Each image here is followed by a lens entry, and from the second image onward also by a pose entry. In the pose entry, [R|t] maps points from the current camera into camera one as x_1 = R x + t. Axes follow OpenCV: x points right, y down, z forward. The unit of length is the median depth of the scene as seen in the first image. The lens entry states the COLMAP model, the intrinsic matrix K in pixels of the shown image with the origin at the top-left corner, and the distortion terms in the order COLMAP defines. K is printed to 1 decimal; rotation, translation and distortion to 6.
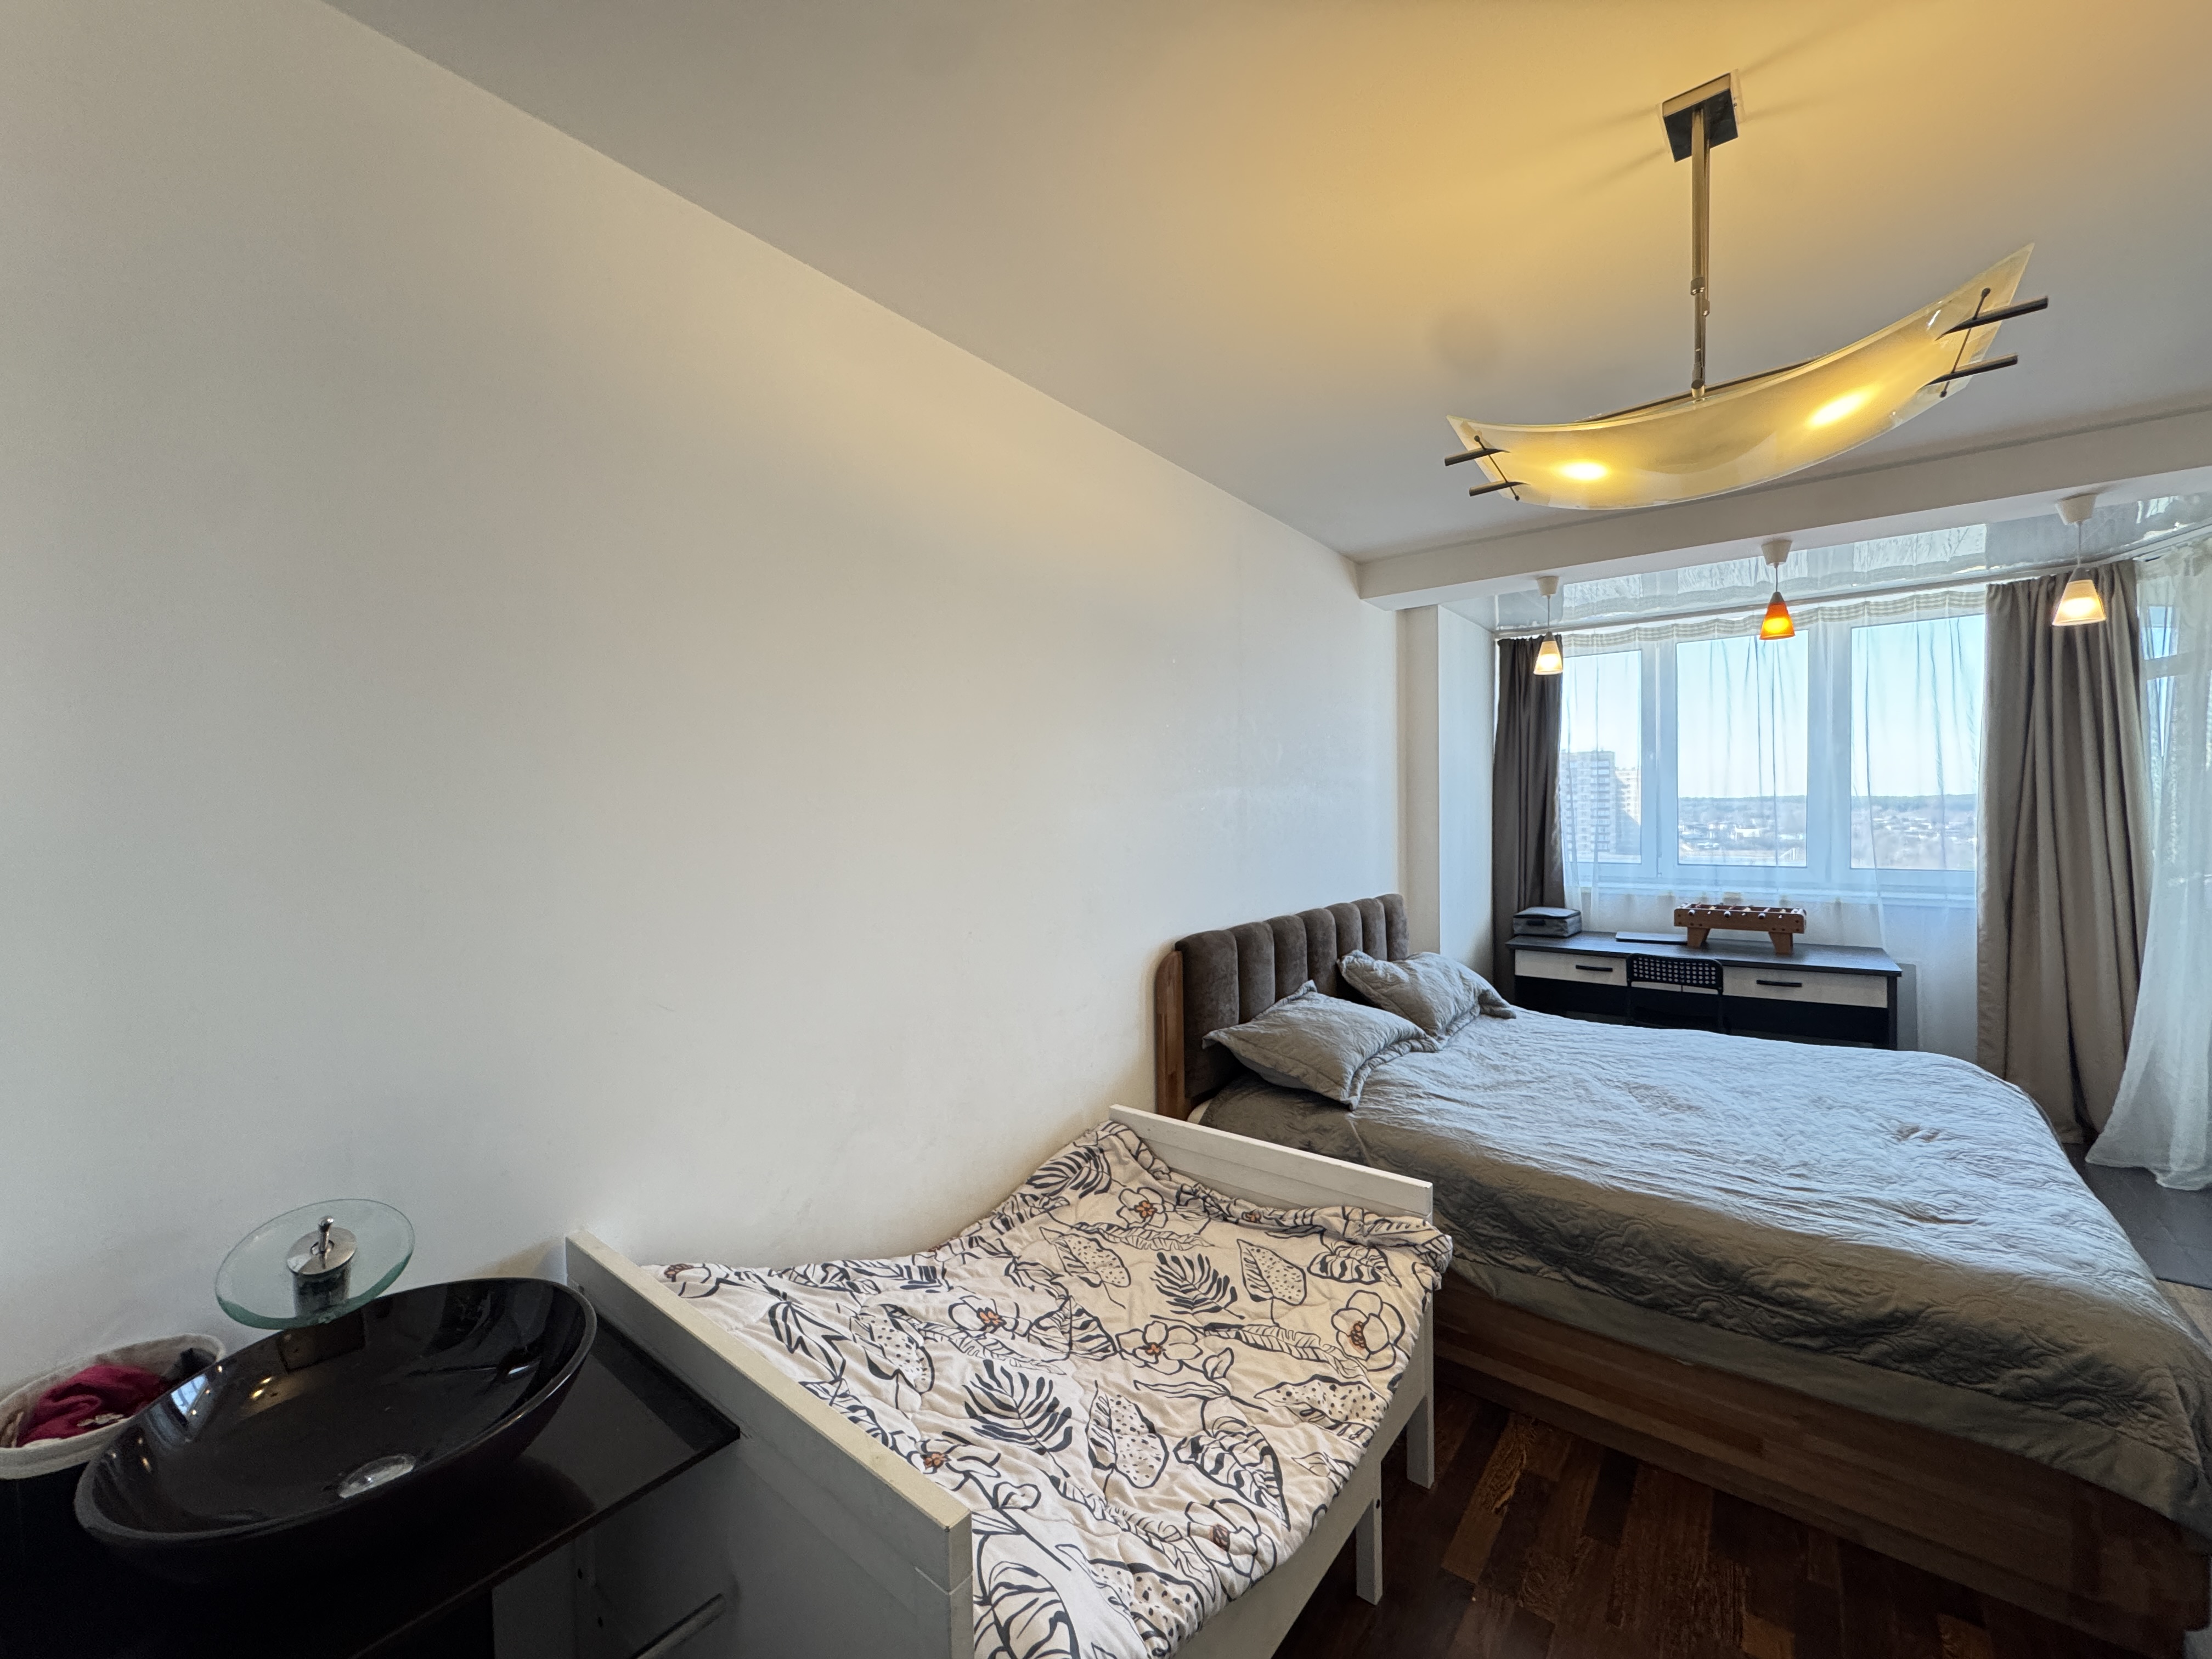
lens RADIAL K [[890.7, 0, 1098.7], [0, 890.7, 827.3], [0, 0, 1]] dist [-0.001163, 0.000382]
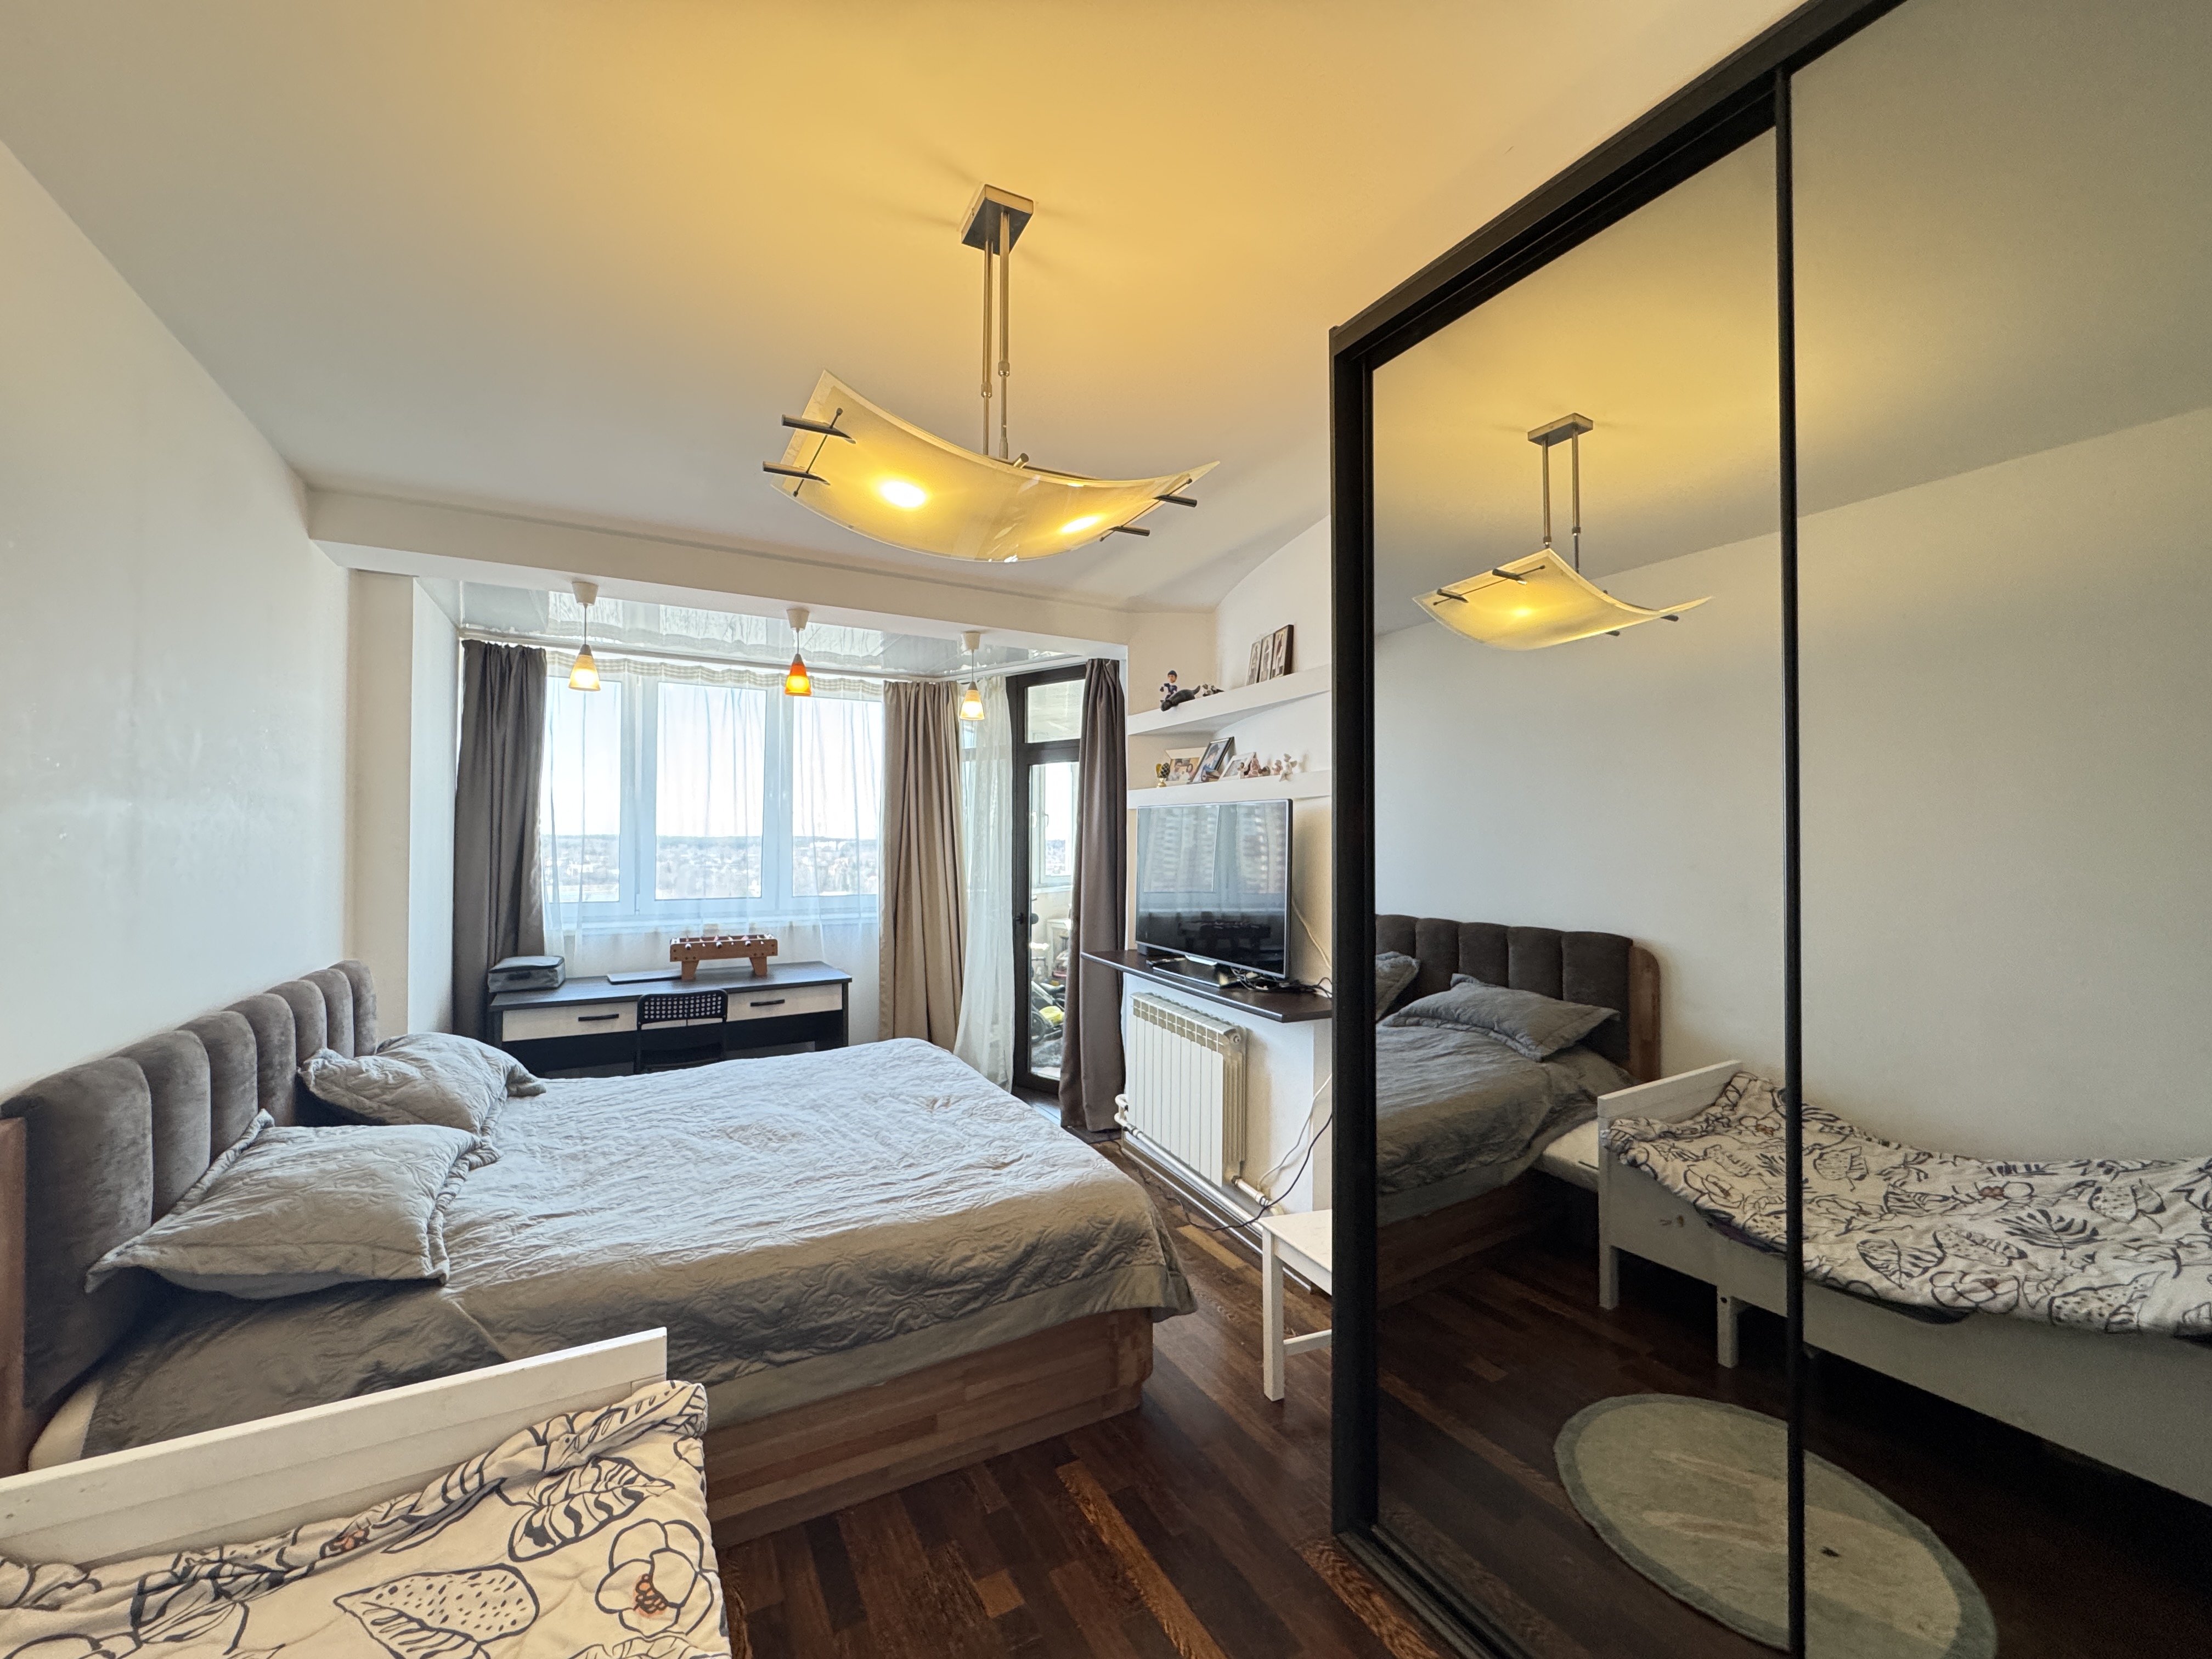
lens RADIAL K [[890.7, 0, 1098.7], [0, 890.7, 827.3], [0, 0, 1]] dist [-0.001163, 0.000382]
pose [[0.389103, 0.028114, 0.920765, -0.148632], [0.009912, 0.999349, -0.034701, -0.001470], [-0.921141, 0.022629, 0.388570, 0.255213]]
